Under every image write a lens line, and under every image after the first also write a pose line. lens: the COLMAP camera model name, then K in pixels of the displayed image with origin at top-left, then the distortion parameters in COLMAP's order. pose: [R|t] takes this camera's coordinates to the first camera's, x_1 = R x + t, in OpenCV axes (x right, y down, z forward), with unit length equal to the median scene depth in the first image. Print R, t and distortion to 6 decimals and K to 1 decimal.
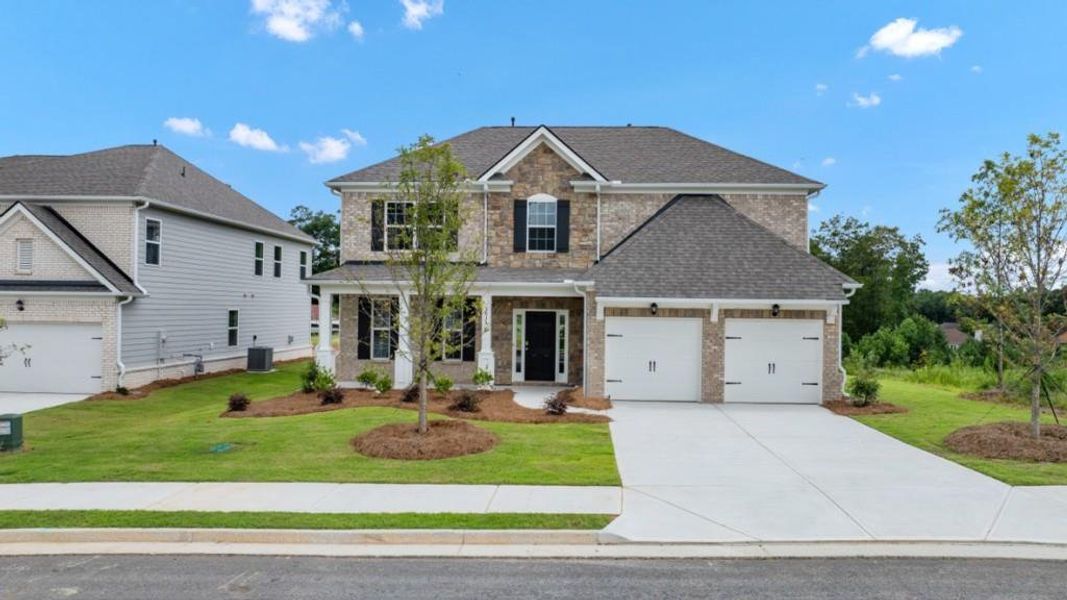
lens RADIAL K [[751.6, 0, 534.6], [0, 751.6, 304.3], [0, 0, 1]] dist [-0.023704, 0.011874]
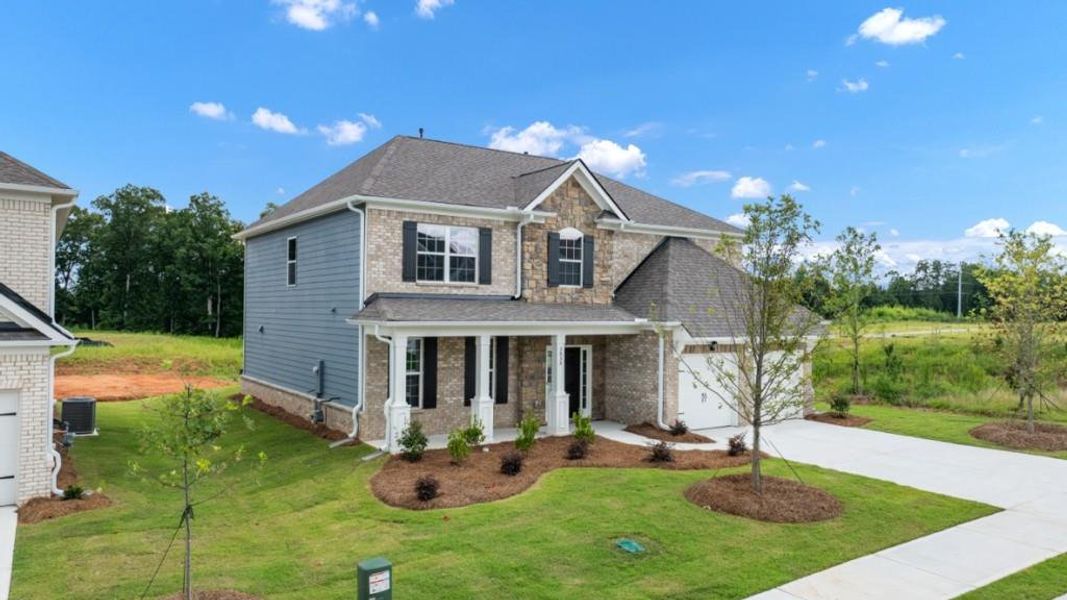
lens RADIAL K [[751.6, 0, 537.6], [0, 751.6, 304.6], [0, 0, 1]] dist [-0.023704, 0.011874]
pose [[0.788799, -0.000145, 0.614651, -0.629580], [-0.002513, 0.999991, 0.003460, -0.049770], [-0.614646, -0.004274, 0.788792, 0.249865]]
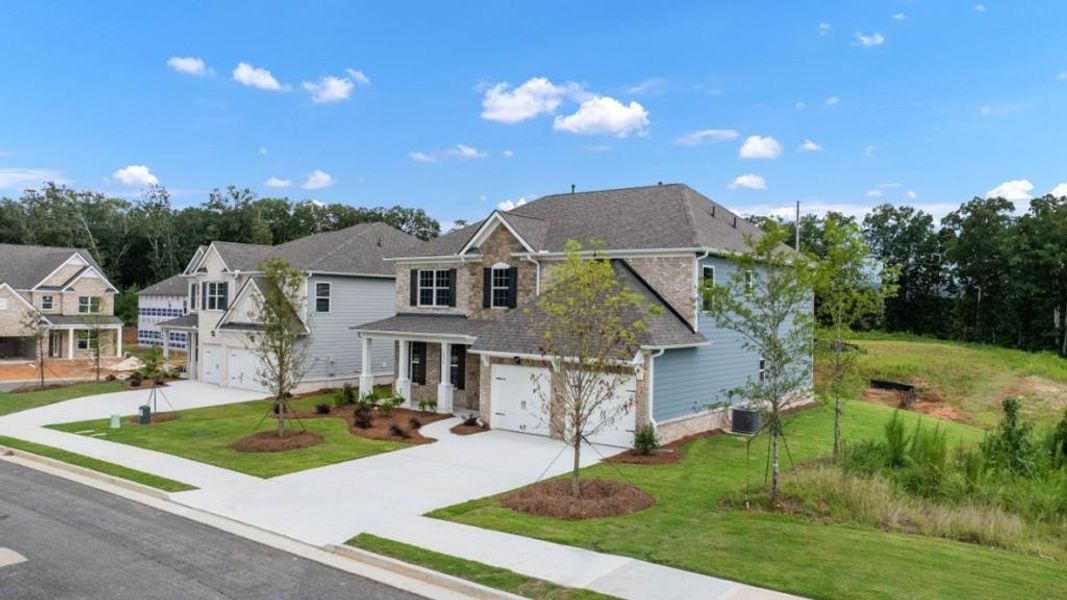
lens RADIAL K [[751.6, 0, 525.8], [0, 751.6, 294.2], [0, 0, 1]] dist [-0.023704, 0.011874]
pose [[0.821527, -0.007367, -0.570122, 0.772976], [-0.003459, 0.999834, -0.017903, -0.070518], [0.570160, 0.016680, 0.821365, -0.024866]]
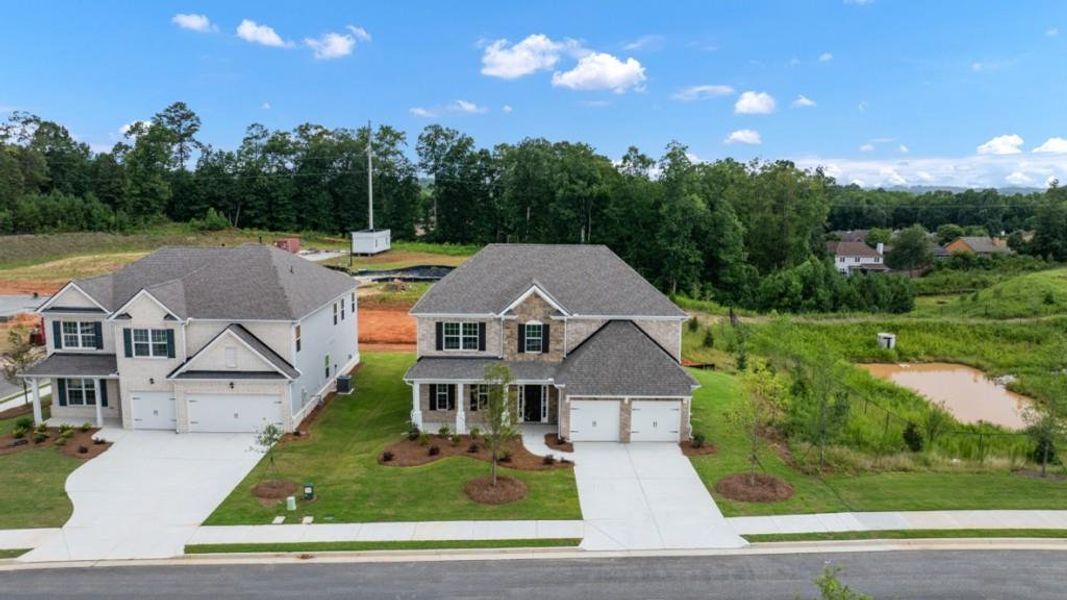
lens RADIAL K [[751.6, 0, 537.8], [0, 751.6, 299.2], [0, 0, 1]] dist [-0.023704, 0.011874]
pose [[0.996583, -0.010345, 0.081946, -0.126016], [-0.002176, 0.988493, 0.151248, -0.465327], [-0.082568, -0.150909, 0.985093, -0.743475]]
